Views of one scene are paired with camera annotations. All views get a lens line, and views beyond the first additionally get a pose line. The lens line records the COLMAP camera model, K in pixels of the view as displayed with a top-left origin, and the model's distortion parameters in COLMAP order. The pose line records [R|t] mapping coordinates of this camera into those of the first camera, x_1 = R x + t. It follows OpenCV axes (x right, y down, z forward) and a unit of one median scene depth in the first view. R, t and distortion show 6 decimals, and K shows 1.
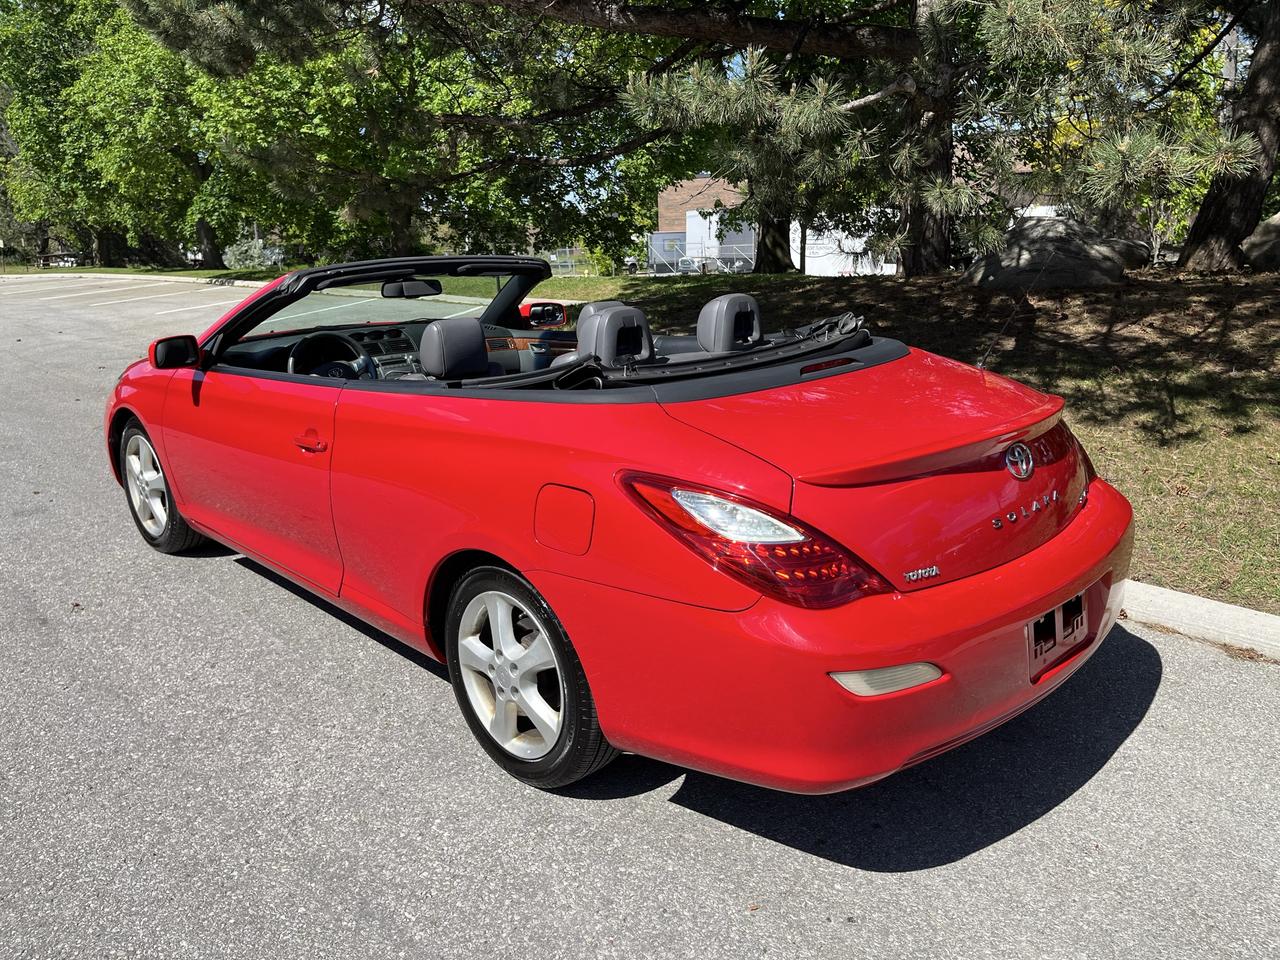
lens RADIAL K [[1026.1, 0, 637.8], [0, 1026.1, 485.9], [0, 0, 1]] dist [0.089490, -0.147810]
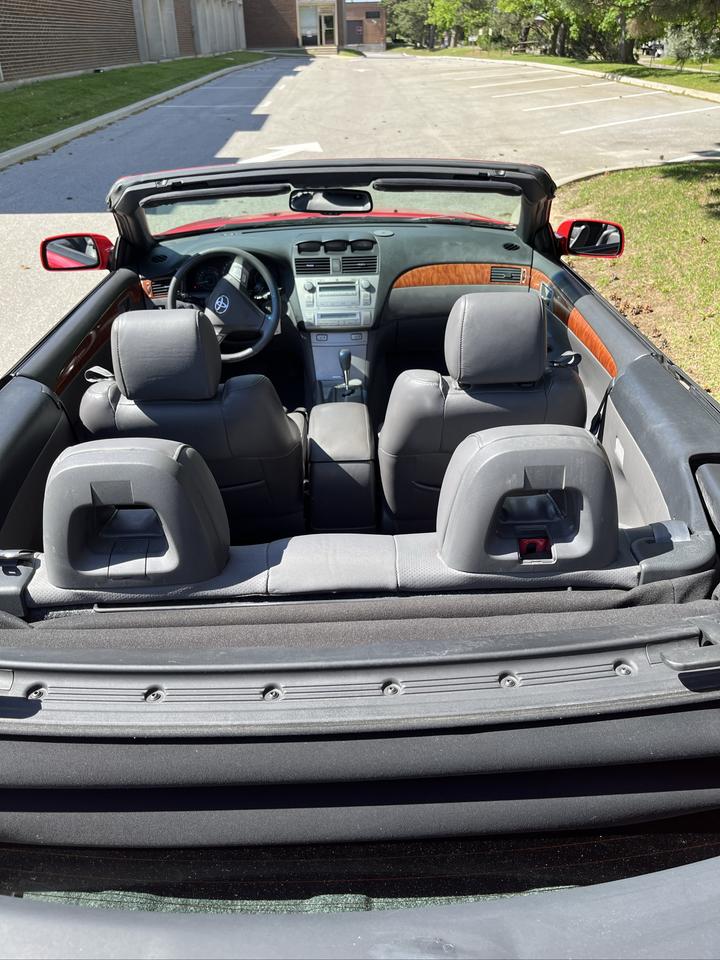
lens RADIAL K [[740.0, 0, 364.9], [0, 740.0, 488.4], [0, 0, 1]] dist [0.082877, -0.134310]
pose [[0.732766, 0.368291, -0.572203, 0.043726], [-0.166258, 0.912292, 0.374275, -0.054064], [0.659858, -0.179123, 0.729727, 0.156957]]
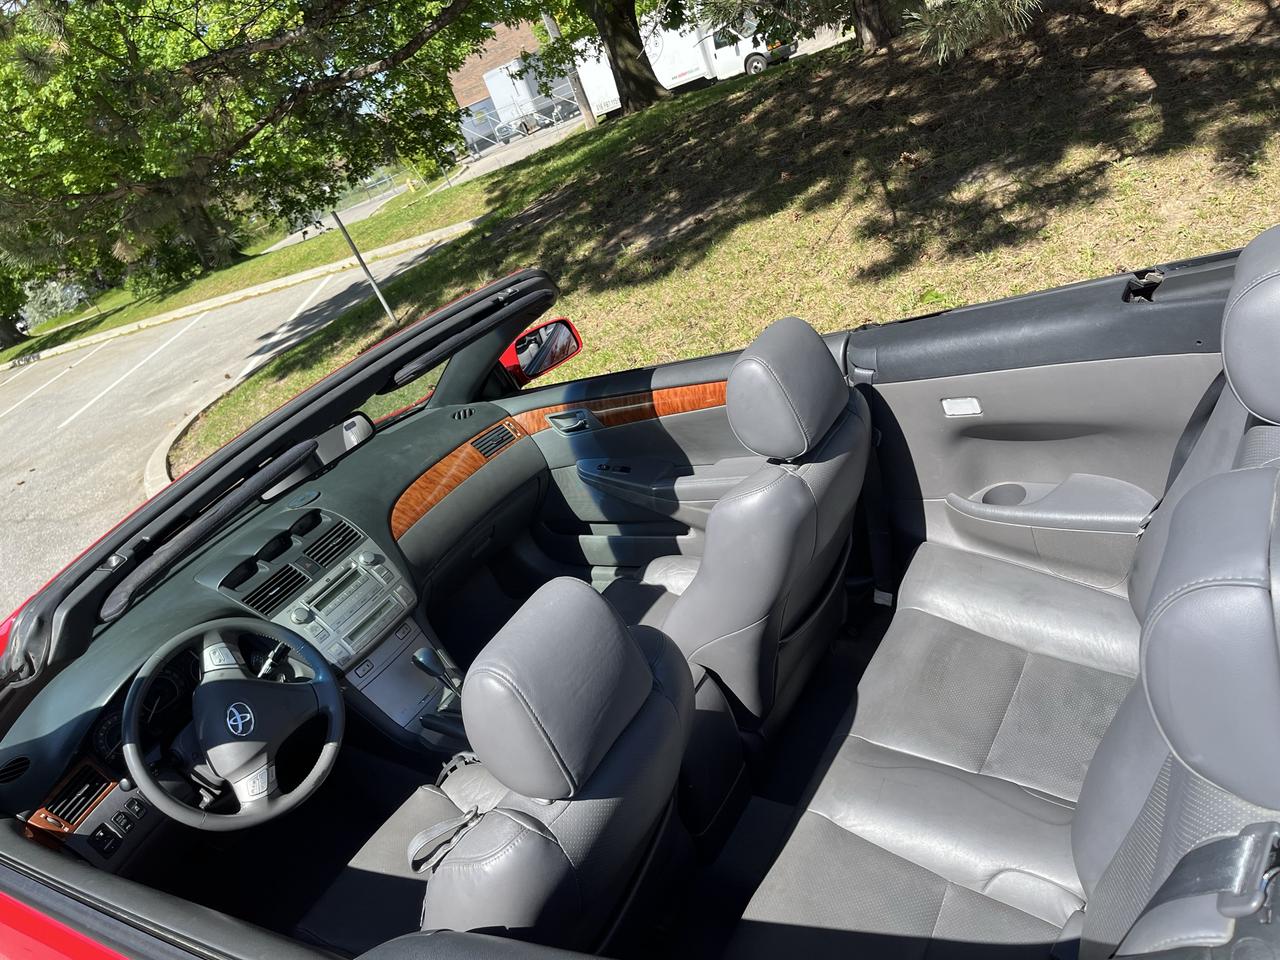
lens RADIAL K [[987.2, 0, 634.1], [0, 987.2, 490.3], [0, 0, 1]] dist [0.107422, -0.167589]
pose [[0.918487, -0.392380, 0.049197, -0.031619], [0.380457, 0.910728, 0.160710, -0.050549], [-0.107864, -0.128892, 0.985775, 0.147133]]
